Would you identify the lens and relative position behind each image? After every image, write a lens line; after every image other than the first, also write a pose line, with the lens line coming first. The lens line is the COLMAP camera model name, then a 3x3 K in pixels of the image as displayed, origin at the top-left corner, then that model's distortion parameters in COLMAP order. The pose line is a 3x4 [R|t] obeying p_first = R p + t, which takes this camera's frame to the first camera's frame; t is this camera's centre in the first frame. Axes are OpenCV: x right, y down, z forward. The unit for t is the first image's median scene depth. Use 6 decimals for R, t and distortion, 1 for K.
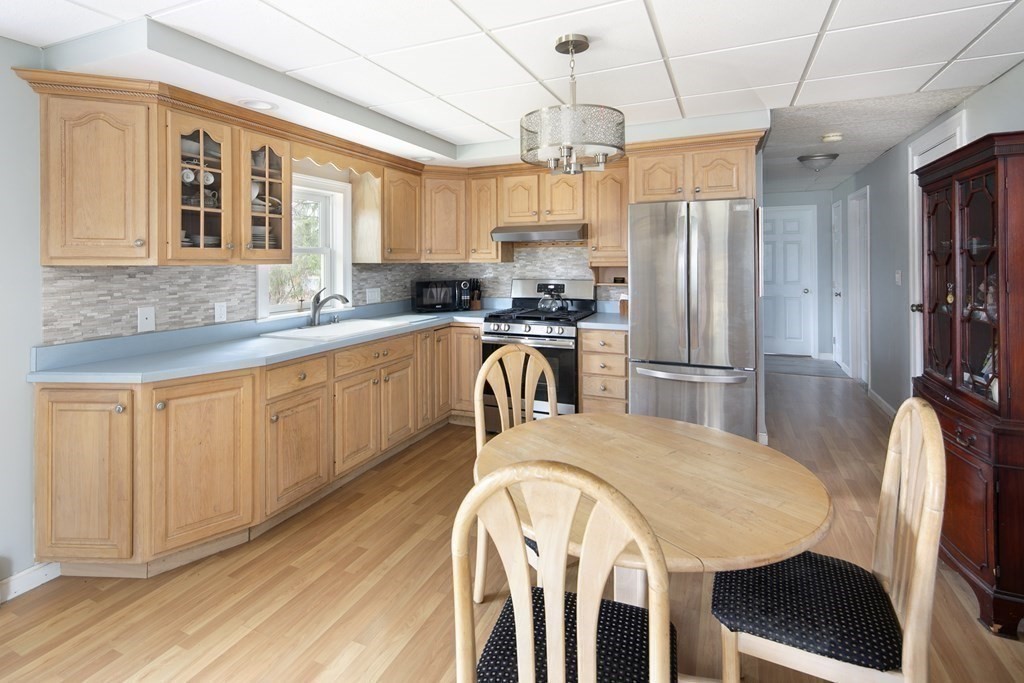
lens RADIAL K [[503.4, 0, 517.0], [0, 503.4, 263.0], [0, 0, 1]] dist [-0.002832, 0.000102]
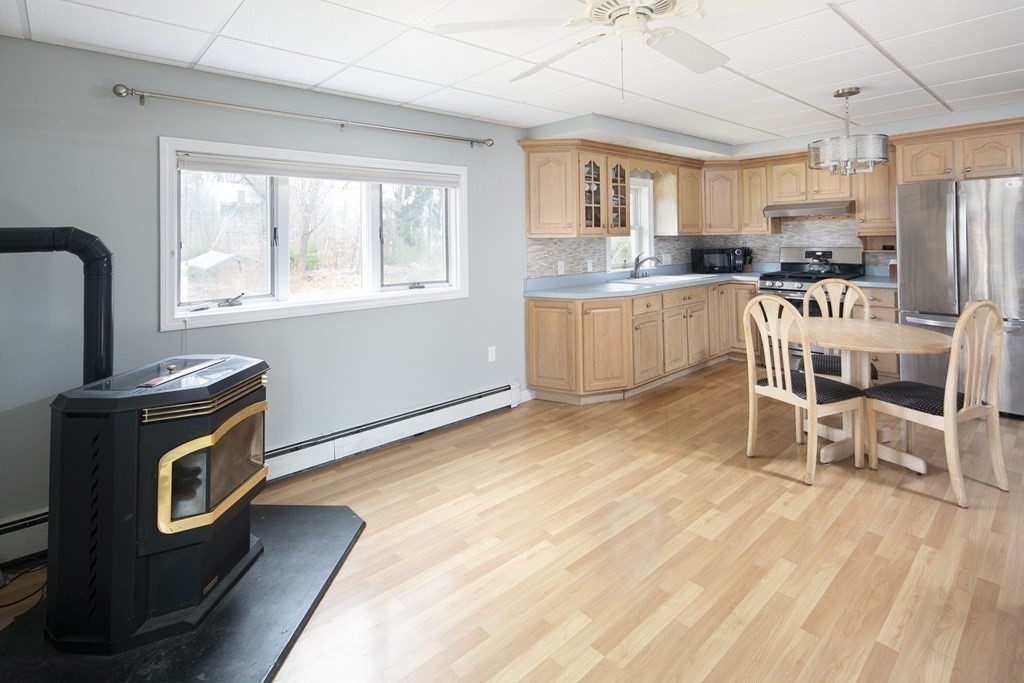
lens RADIAL K [[503.4, 0, 502.1], [0, 503.4, 232.9], [0, 0, 1]] dist [-0.002832, 0.000102]
pose [[0.897010, -0.014381, -0.441776, -0.098521], [0.010969, 0.999887, -0.010277, 0.002532], [0.441874, 0.004373, 0.897067, -0.513658]]
